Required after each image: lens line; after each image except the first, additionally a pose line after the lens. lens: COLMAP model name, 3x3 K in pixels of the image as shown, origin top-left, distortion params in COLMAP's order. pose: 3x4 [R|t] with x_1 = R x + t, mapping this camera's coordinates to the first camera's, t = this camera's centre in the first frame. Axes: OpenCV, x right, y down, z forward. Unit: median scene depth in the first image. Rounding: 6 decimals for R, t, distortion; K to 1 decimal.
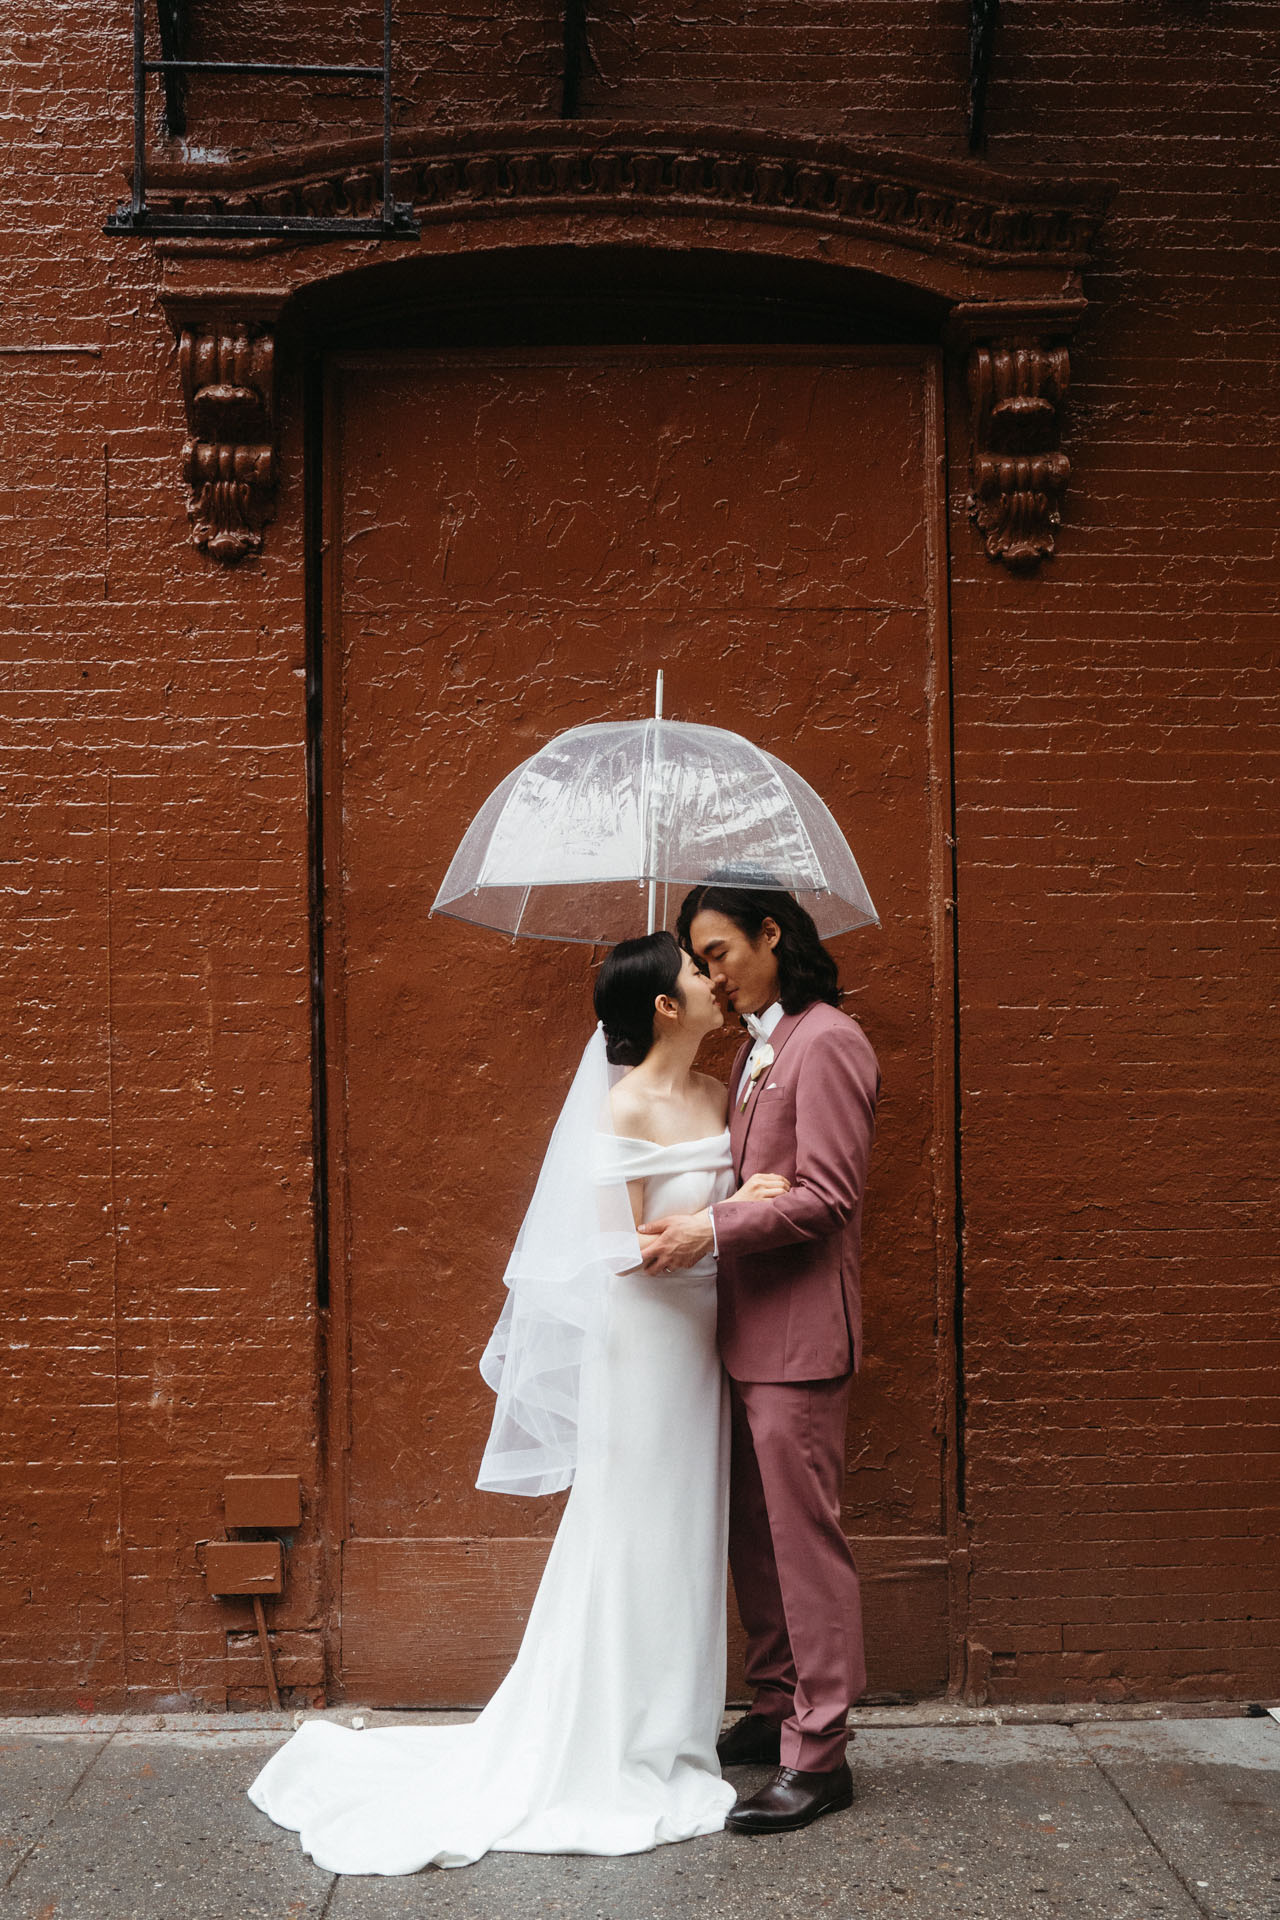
lens RADIAL K [[1824.0, 0, 640.0], [0, 1824.0, 960.0], [0, 0, 1]] dist [-0.108871, 0.111287]
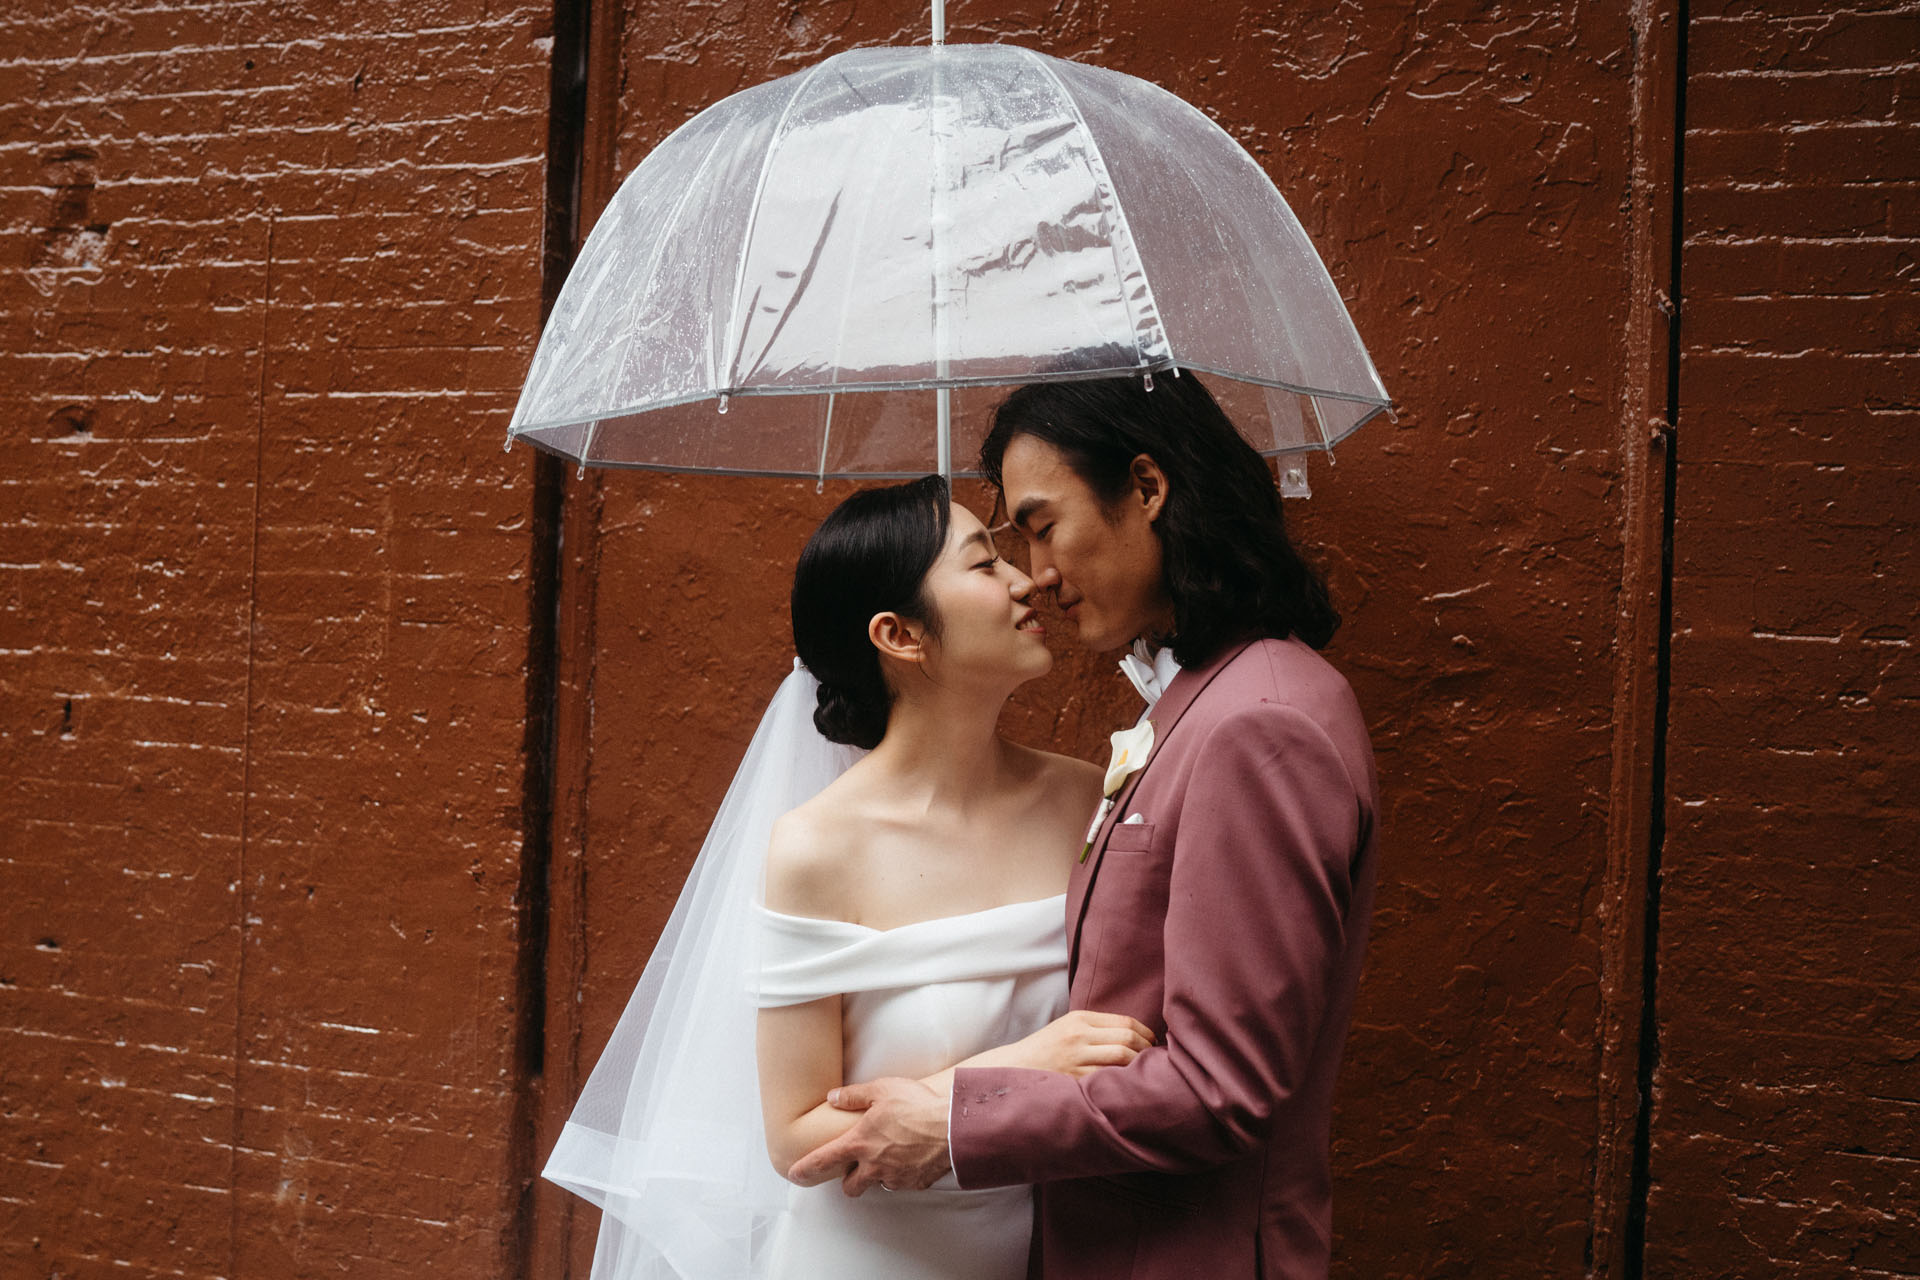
lens RADIAL K [[1824.0, 0, 960.3], [0, 1824.0, 557.1], [0, 0, 1]] dist [-0.108871, 0.111287]
pose [[0.946007, 0.031362, -0.322625, 0.152989], [-0.018102, 0.998867, 0.044020, -0.013762], [0.323640, -0.035803, 0.945503, 0.472401]]
